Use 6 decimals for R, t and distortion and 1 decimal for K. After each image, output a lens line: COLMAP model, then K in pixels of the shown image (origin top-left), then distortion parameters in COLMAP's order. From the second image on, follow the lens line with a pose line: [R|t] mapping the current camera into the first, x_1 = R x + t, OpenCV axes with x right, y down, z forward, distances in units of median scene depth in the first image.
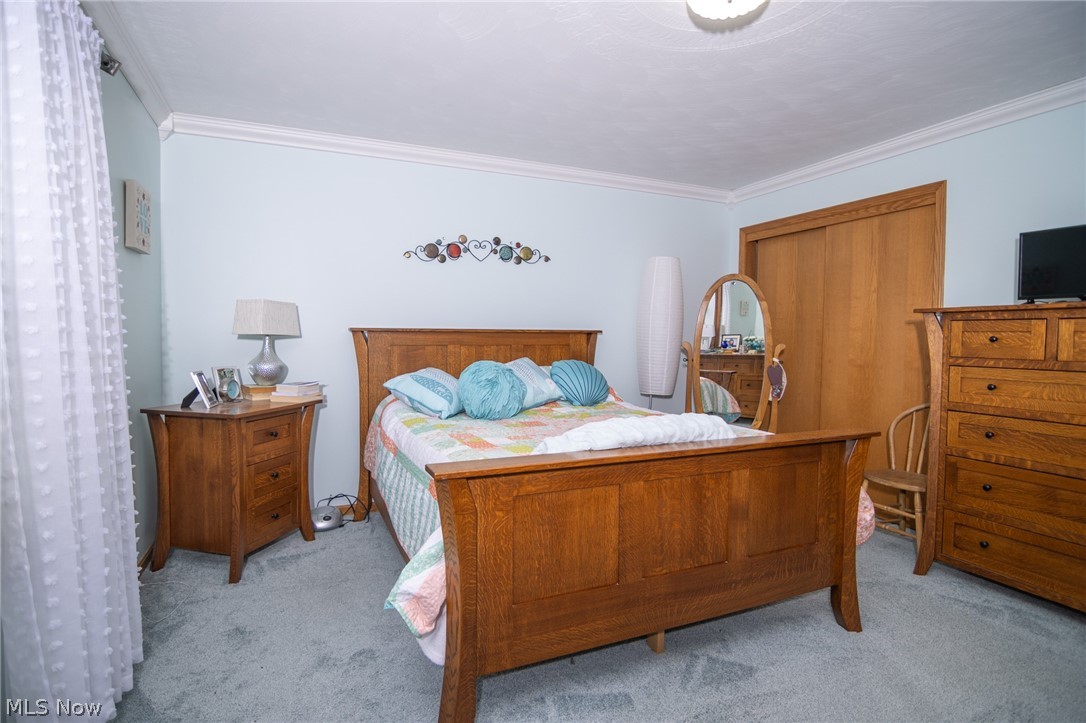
lens RADIAL K [[551.7, 0, 530.0], [0, 551.7, 342.9], [0, 0, 1]] dist [-0.033474, 0.004412]
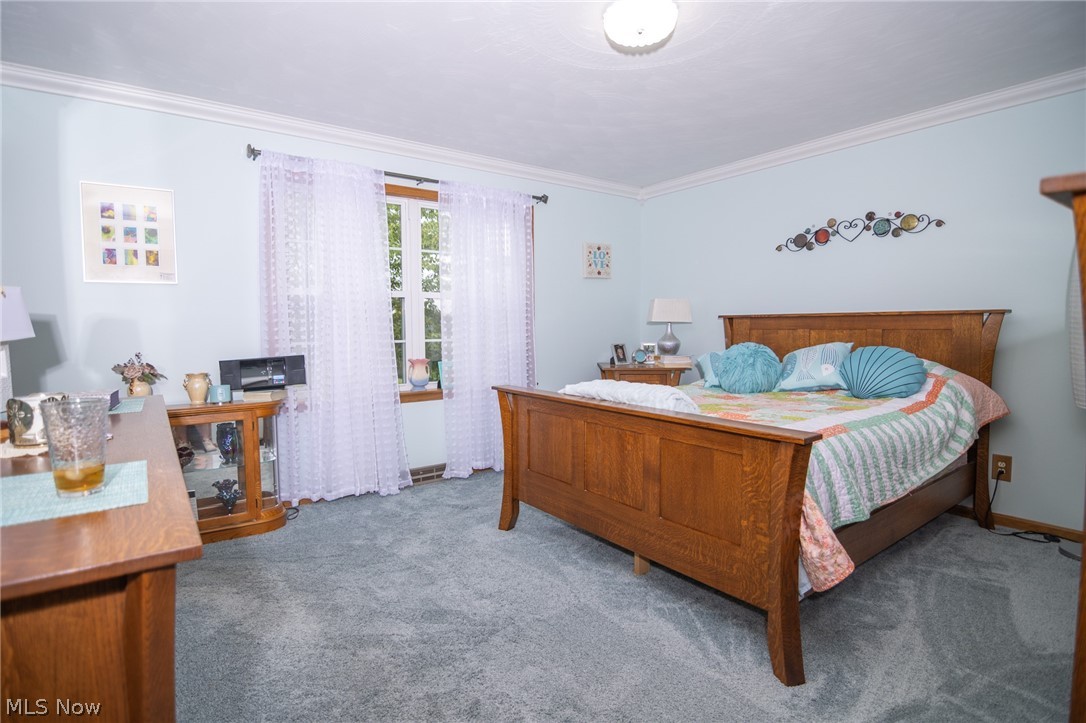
lens RADIAL K [[551.7, 0, 543.1], [0, 551.7, 357.8], [0, 0, 1]] dist [-0.033474, 0.004412]
pose [[0.224205, 0.047396, -0.973389, 0.732933], [-0.002608, 0.998842, 0.048035, 0.009222], [0.974539, -0.008231, 0.224069, 0.270401]]
